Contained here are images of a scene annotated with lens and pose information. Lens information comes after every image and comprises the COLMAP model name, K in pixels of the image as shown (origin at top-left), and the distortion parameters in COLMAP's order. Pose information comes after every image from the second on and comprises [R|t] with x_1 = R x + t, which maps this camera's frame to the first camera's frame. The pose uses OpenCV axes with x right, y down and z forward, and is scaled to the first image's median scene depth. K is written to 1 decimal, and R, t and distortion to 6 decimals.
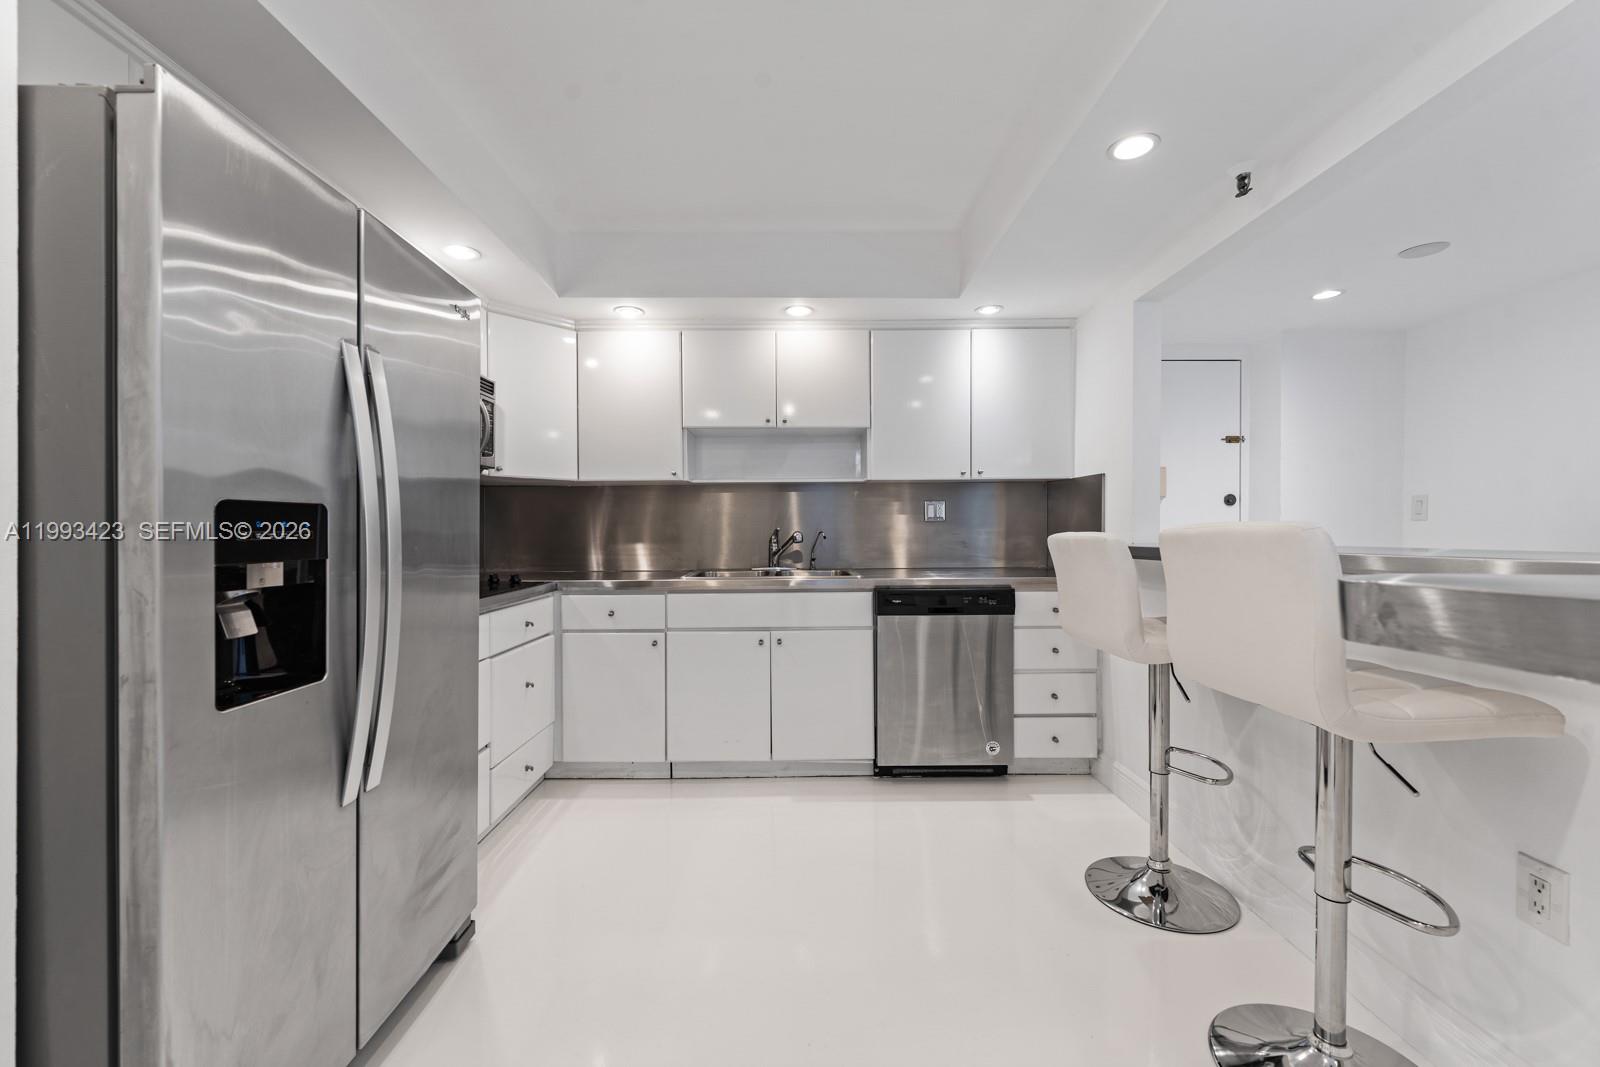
lens RADIAL K [[651.3, 0, 804.5], [0, 651.3, 531.7], [0, 0, 1]] dist [0.000835, -0.001020]
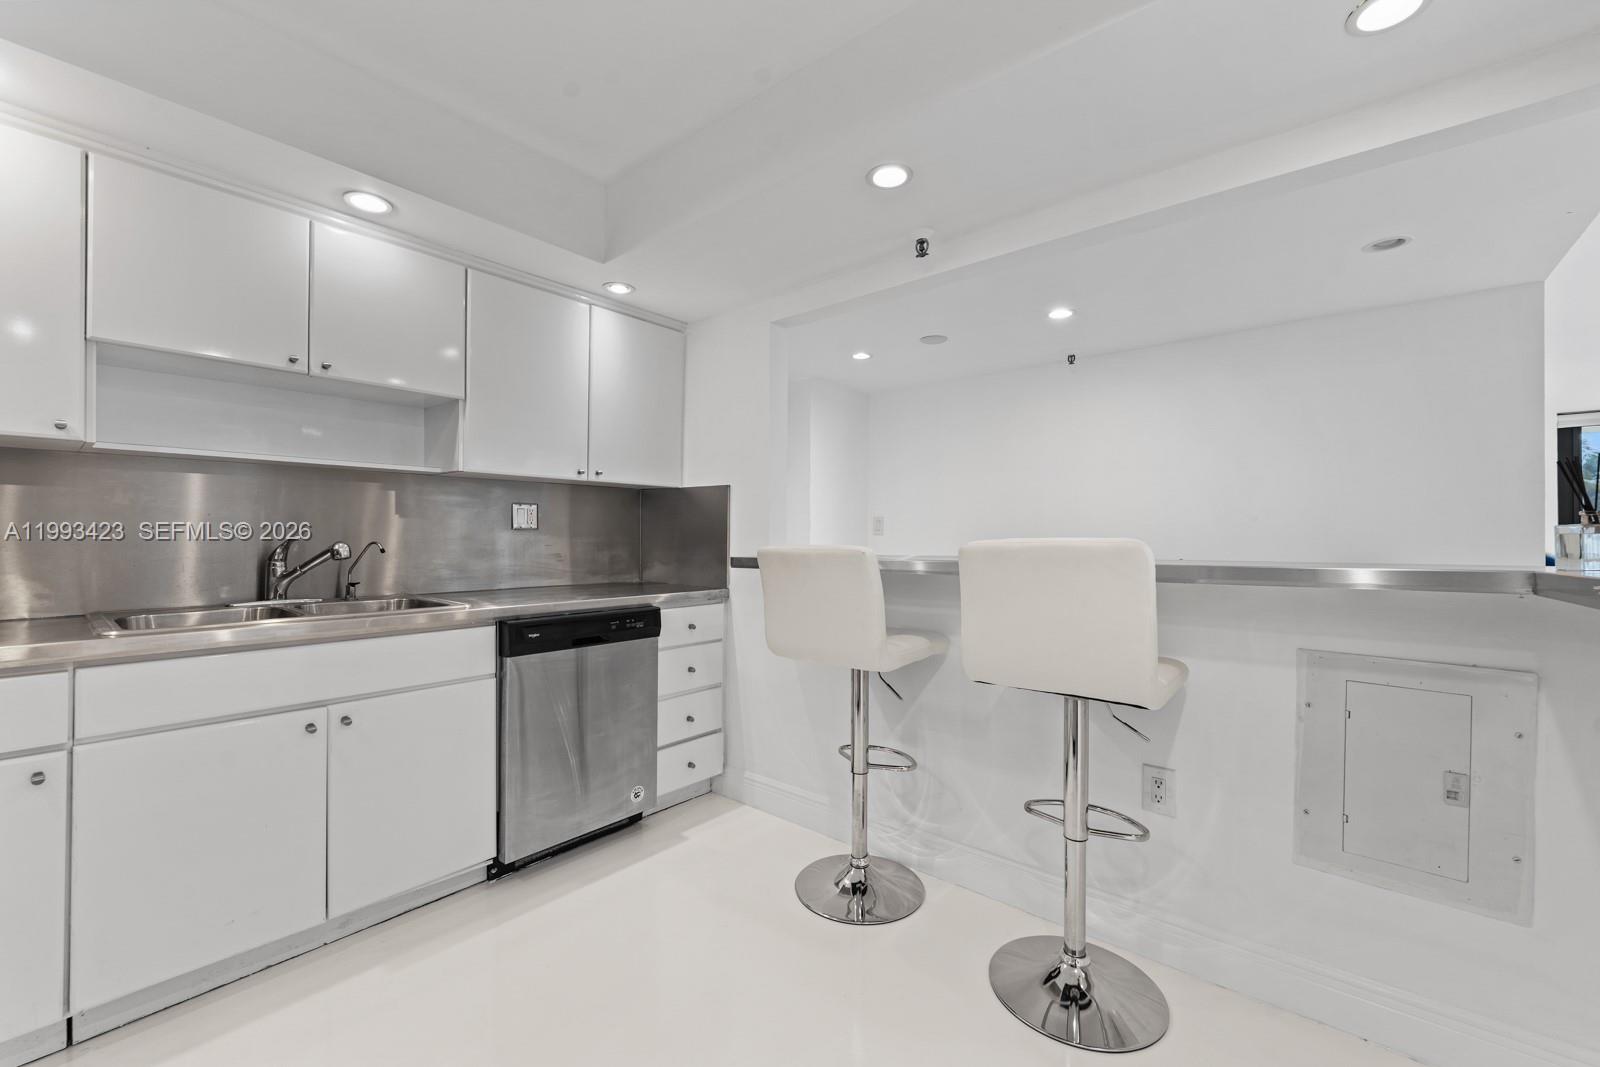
lens RADIAL K [[651.3, 0, 788.0], [0, 651.3, 528.4], [0, 0, 1]] dist [0.000835, -0.001020]
pose [[0.651686, 0.017546, 0.758286, -0.239756], [-0.004444, 0.999804, -0.019315, -0.003354], [-0.758476, 0.009218, 0.651636, 0.281033]]
